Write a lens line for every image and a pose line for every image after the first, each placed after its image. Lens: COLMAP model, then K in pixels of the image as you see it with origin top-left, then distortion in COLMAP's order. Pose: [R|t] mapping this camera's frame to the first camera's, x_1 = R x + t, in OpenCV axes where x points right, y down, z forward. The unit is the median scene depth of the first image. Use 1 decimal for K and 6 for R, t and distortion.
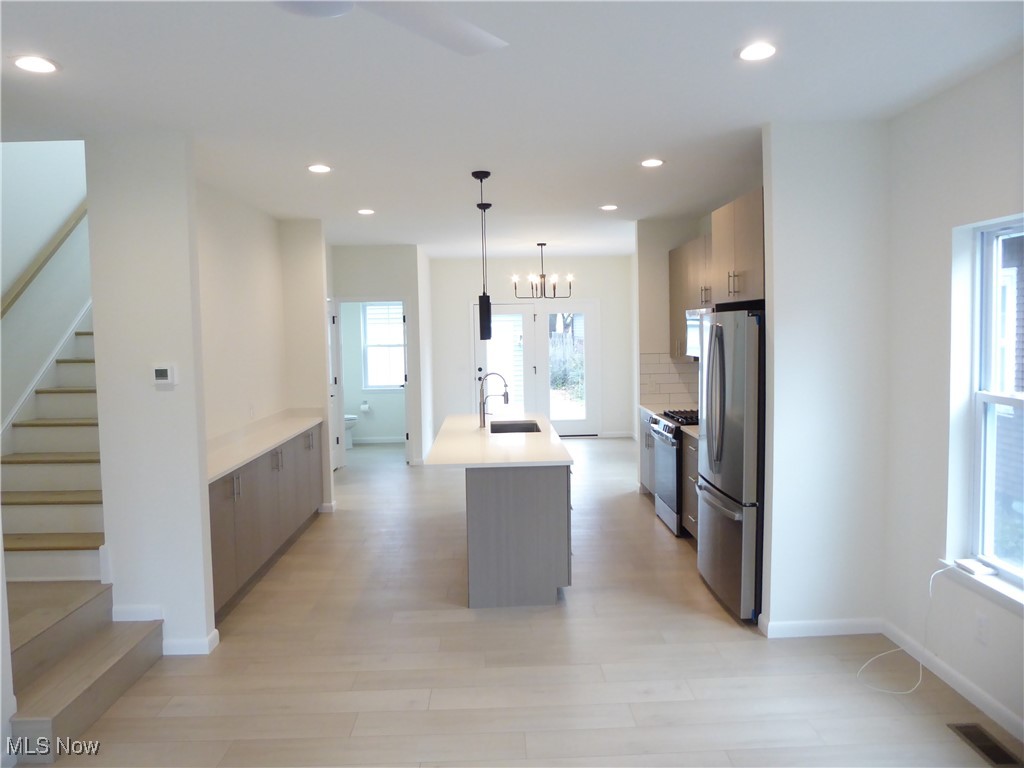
lens RADIAL K [[722.7, 0, 512.6], [0, 722.7, 371.7], [0, 0, 1]] dist [-0.017121, 0.007078]
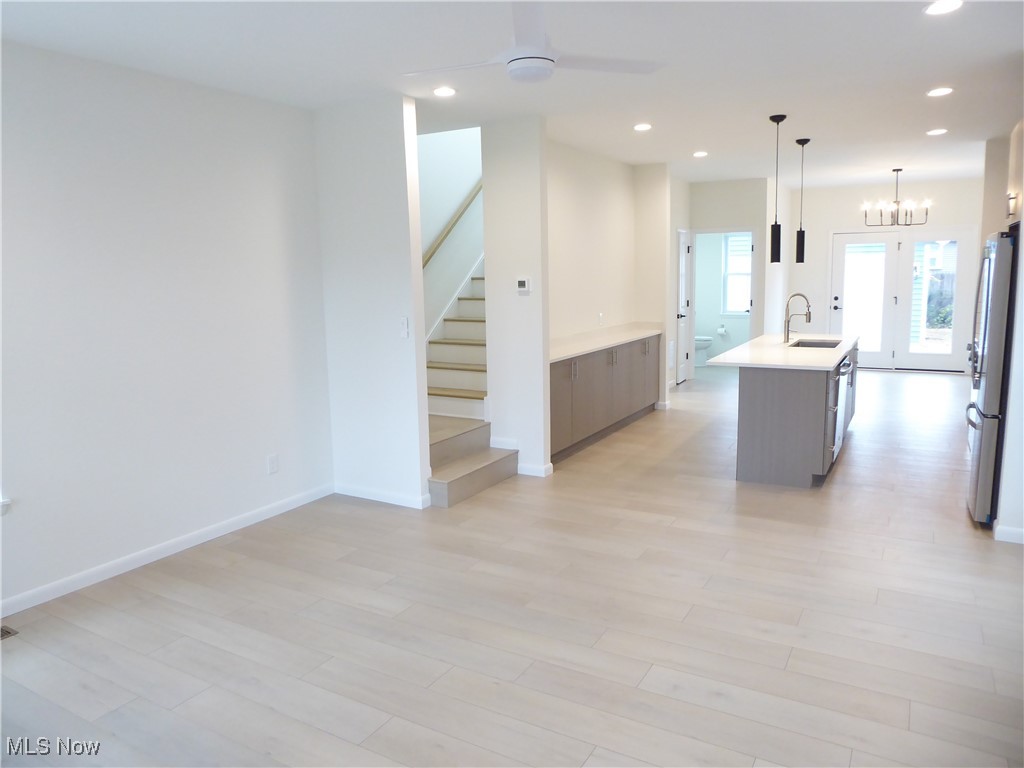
lens RADIAL K [[722.7, 0, 512.6], [0, 722.7, 371.7], [0, 0, 1]] dist [-0.017121, 0.007078]
pose [[0.850988, 0.078410, -0.519298, 0.186177], [-0.031024, 0.994570, 0.099334, 0.023580], [0.524267, -0.068421, 0.848800, -0.185311]]
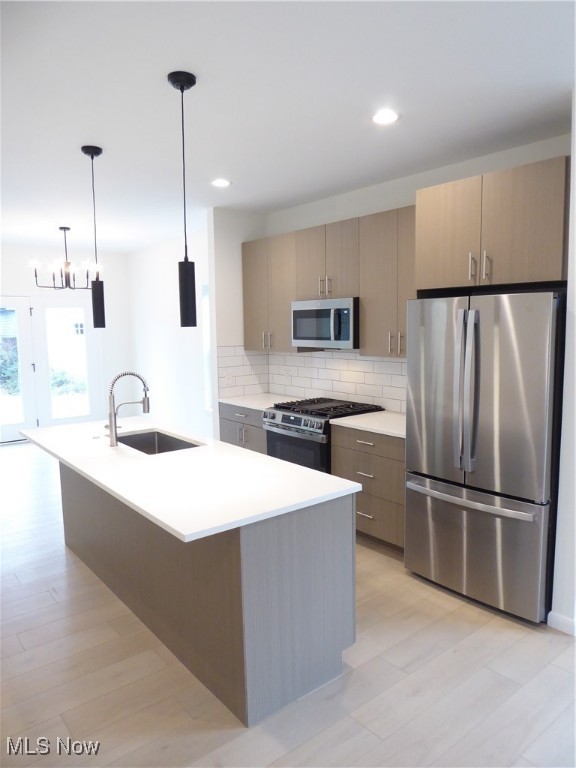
lens RADIAL K [[539.3, 0, 288.0], [0, 539.3, 384.0], [0, 0, 1]] dist [-0.046376, -0.005462]
pose [[0.796331, -0.058329, 0.602042, -0.232857], [0.034722, 0.998106, 0.050774, -0.010410], [-0.603864, -0.019528, 0.796848, 0.451641]]
